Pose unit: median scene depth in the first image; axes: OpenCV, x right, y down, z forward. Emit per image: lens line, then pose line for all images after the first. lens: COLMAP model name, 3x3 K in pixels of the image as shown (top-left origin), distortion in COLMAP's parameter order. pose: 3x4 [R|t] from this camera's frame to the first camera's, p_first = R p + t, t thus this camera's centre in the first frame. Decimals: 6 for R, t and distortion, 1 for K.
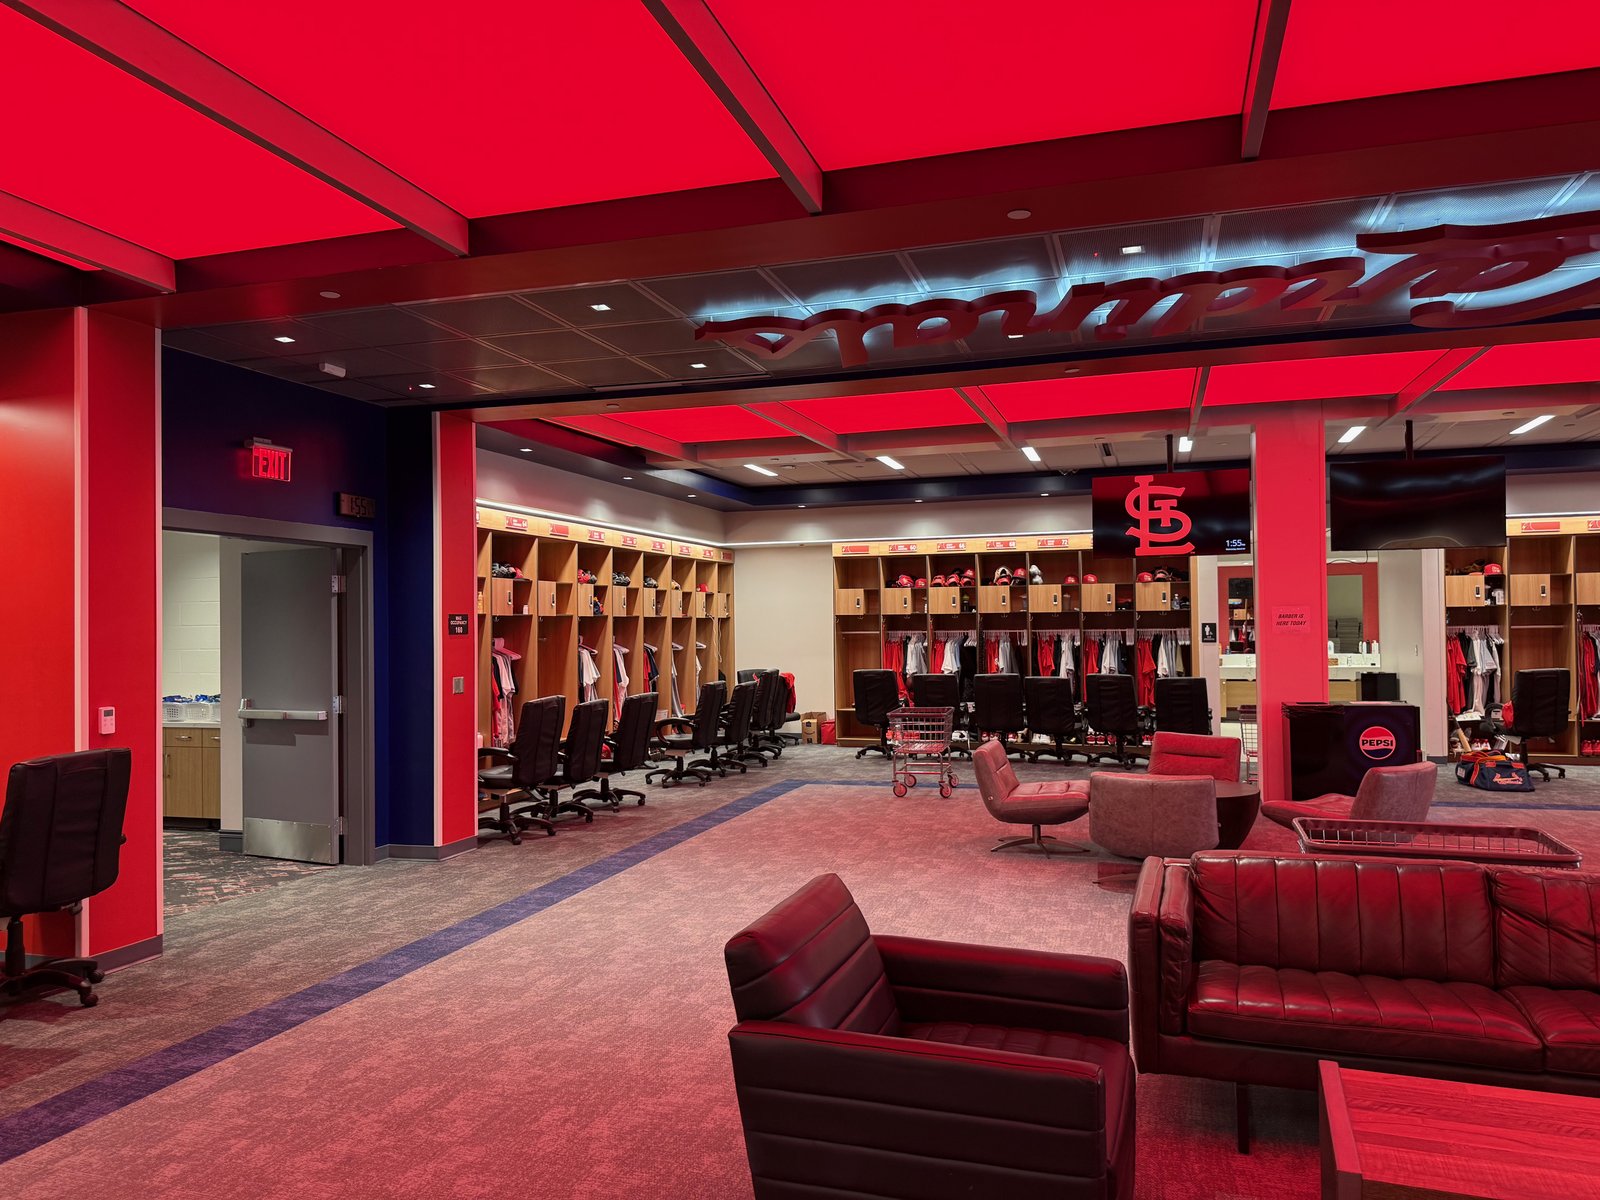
lens RADIAL K [[1137.2, 0, 788.3], [0, 1137.2, 615.2], [0, 0, 1]] dist [0.050471, -0.062835]
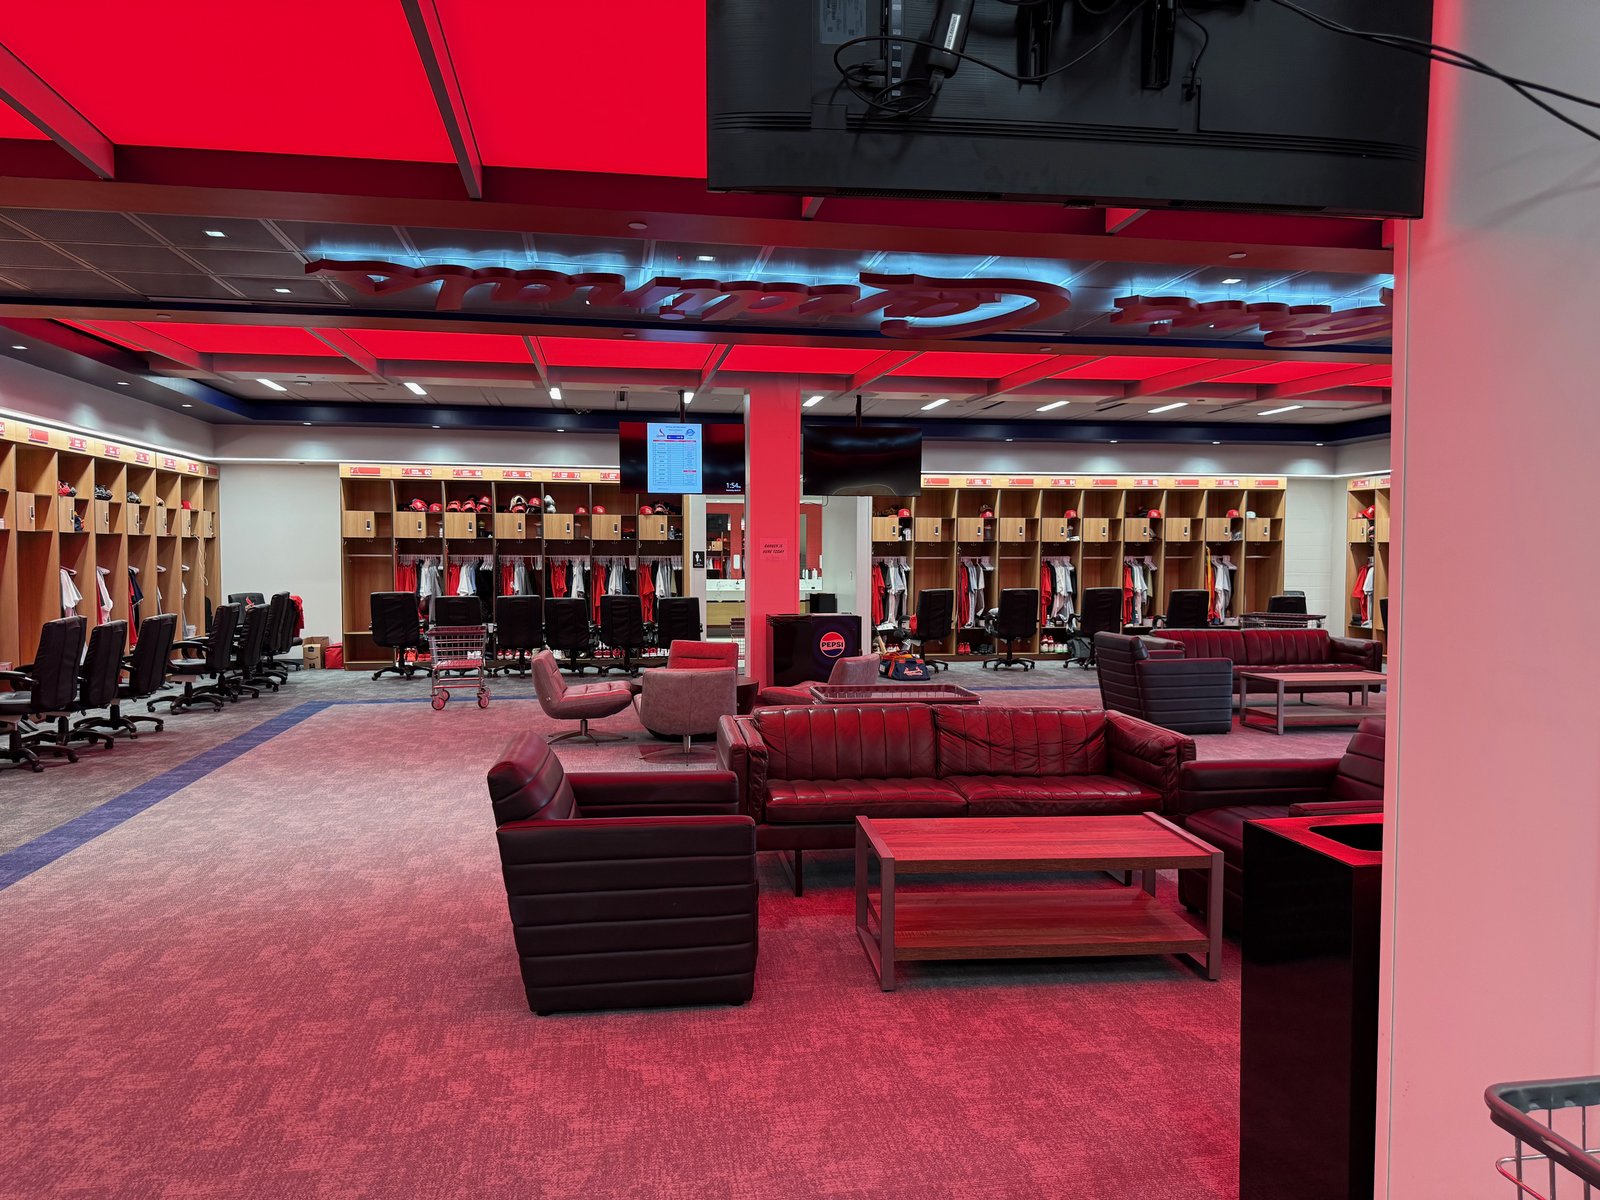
lens RADIAL K [[1139.8, 0, 806.1], [0, 1139.8, 599.8], [0, 0, 1]] dist [0.038490, -0.011735]
pose [[0.885373, -0.004104, 0.464863, -0.123153], [-0.018072, 0.998901, 0.043239, 0.006442], [-0.464530, -0.046683, 0.884326, -0.132553]]
